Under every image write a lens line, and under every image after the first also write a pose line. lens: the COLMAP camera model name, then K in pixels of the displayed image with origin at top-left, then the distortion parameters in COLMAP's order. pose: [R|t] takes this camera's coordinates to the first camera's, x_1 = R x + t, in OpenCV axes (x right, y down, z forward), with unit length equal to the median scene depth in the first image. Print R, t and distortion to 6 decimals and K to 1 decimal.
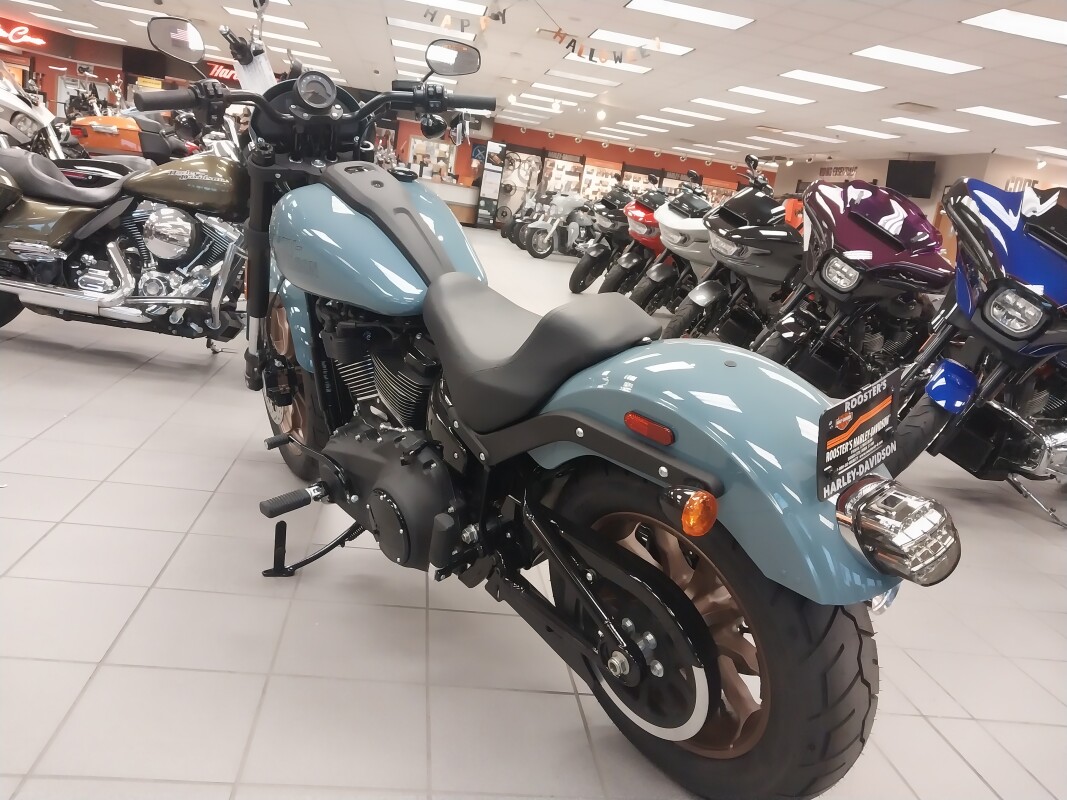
lens RADIAL K [[844.3, 0, 533.5], [0, 844.3, 400.0], [0, 0, 1]] dist [0.000349, -0.014128]
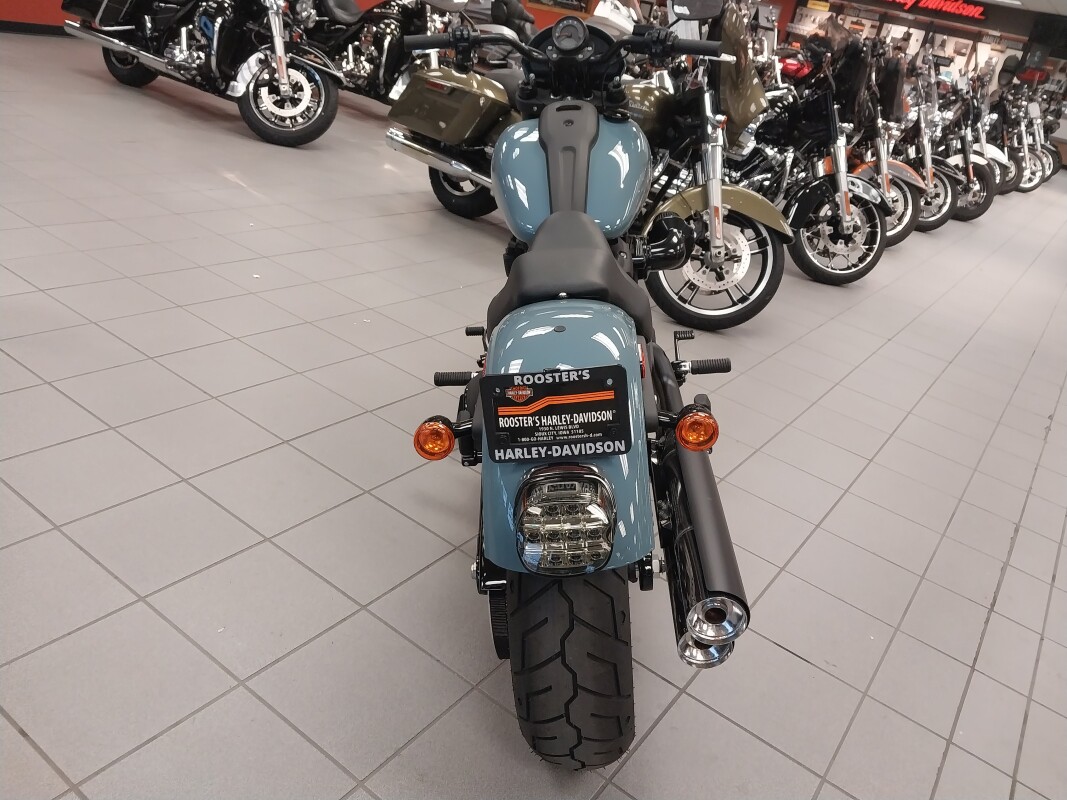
lens RADIAL K [[850.6, 0, 544.7], [0, 850.6, 406.3], [0, 0, 1]] dist [0.003949, -0.003794]
pose [[0.740237, 0.286731, -0.608141, 0.995510], [-0.233606, 0.957837, 0.167260, -0.137158], [0.630459, 0.018253, 0.776008, 0.205621]]
